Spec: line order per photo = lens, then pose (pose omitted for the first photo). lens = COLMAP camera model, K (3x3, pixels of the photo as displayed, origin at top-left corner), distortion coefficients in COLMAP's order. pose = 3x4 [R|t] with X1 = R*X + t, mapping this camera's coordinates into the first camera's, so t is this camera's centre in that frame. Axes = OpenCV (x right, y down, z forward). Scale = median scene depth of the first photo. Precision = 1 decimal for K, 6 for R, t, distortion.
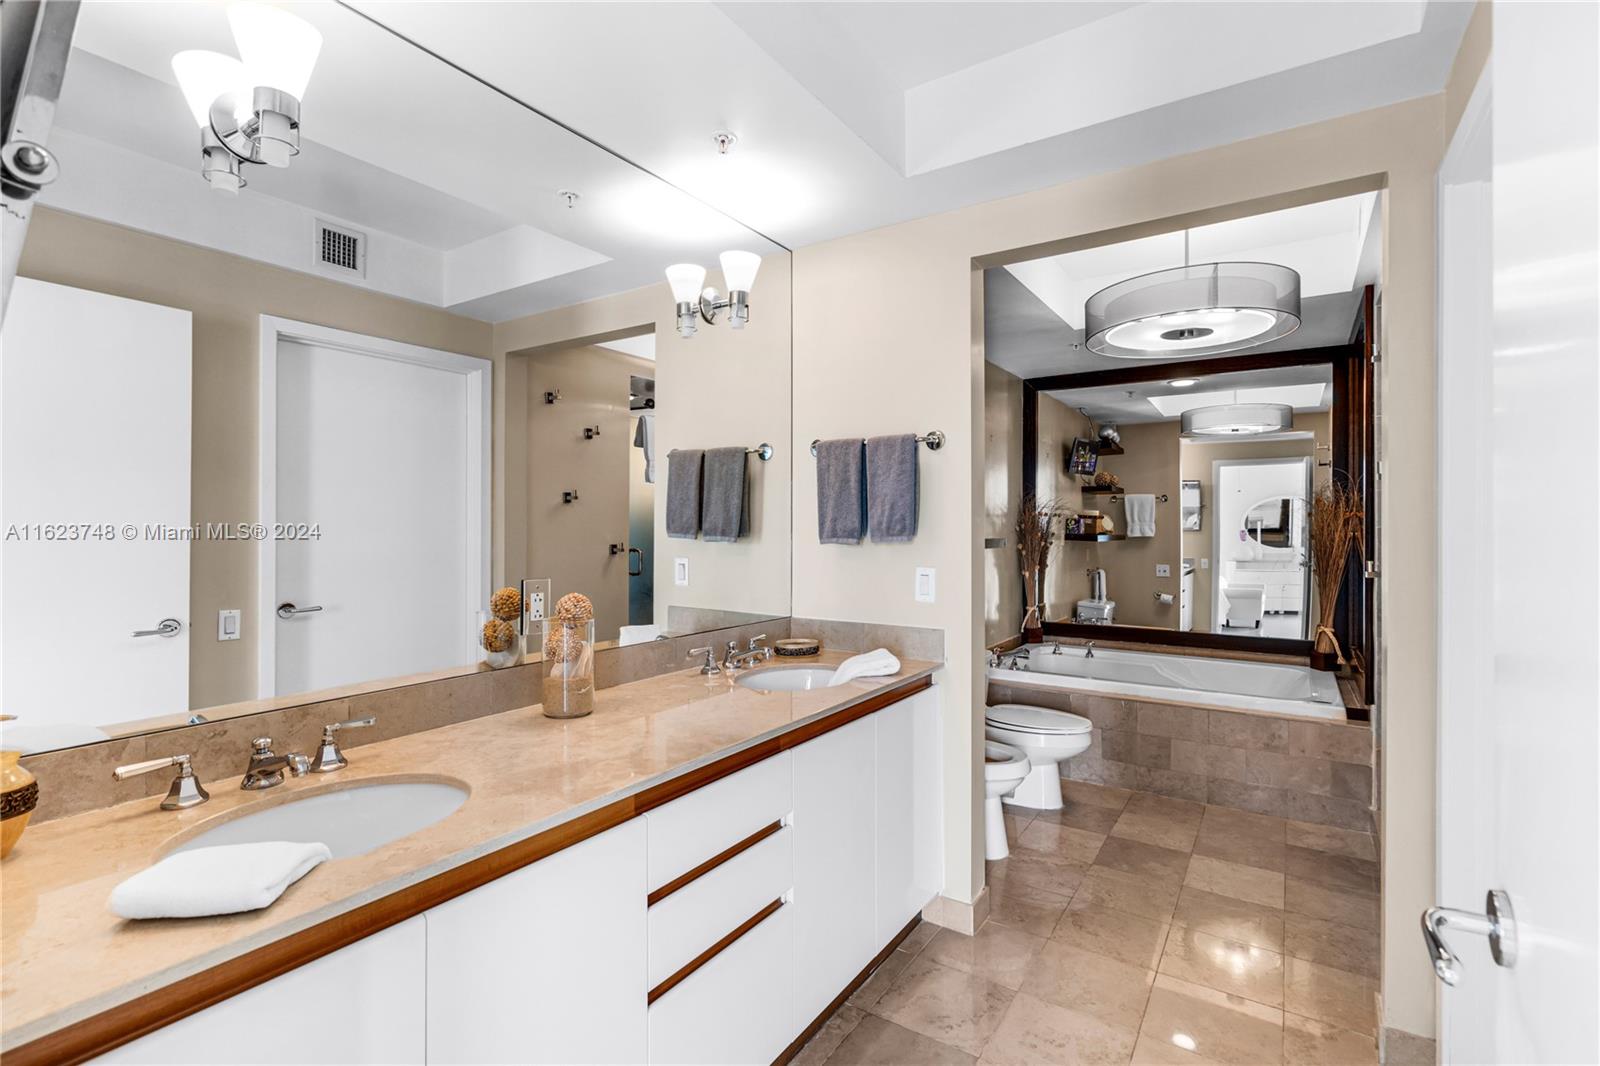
lens RADIAL K [[730.5, 0, 797.7], [0, 730.5, 524.0], [0, 0, 1]] dist [-0.001943, -0.000079]
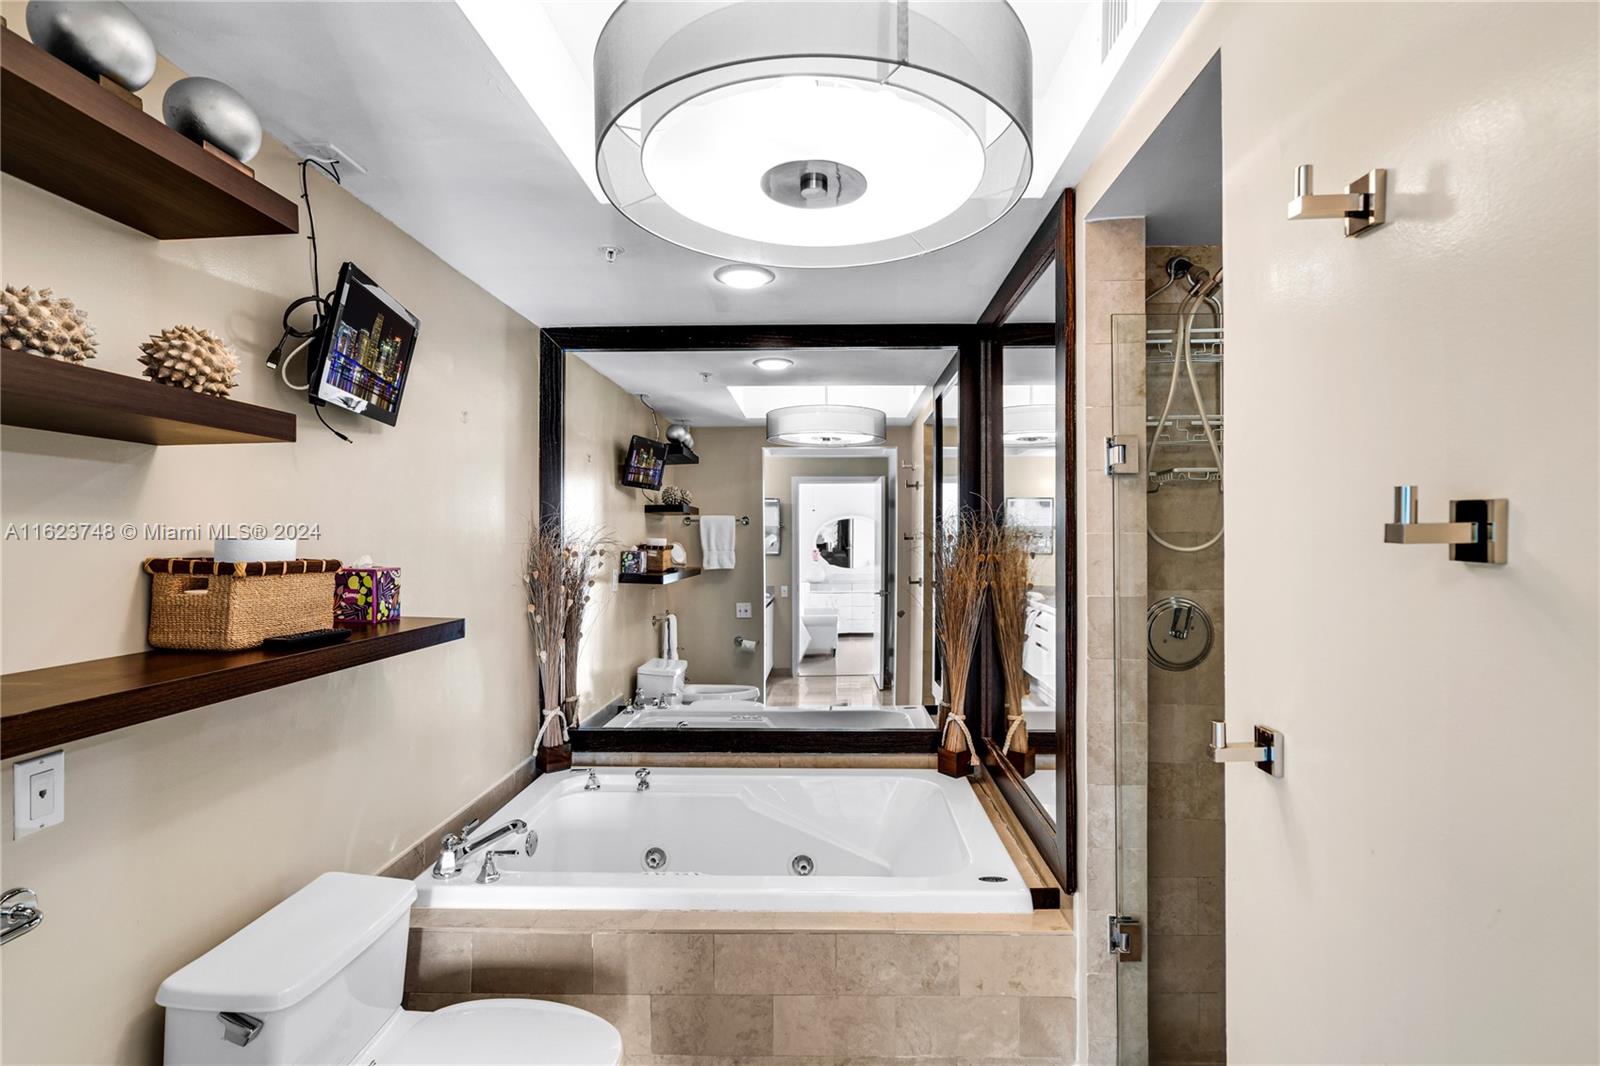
lens RADIAL K [[730.5, 0, 797.7], [0, 730.5, 524.0], [0, 0, 1]] dist [-0.001943, -0.000079]
pose [[0.853858, 0.002574, 0.520499, 0.151962], [0.004117, 0.999923, -0.011699, -0.024917], [-0.520489, 0.012132, 0.853782, 0.324709]]
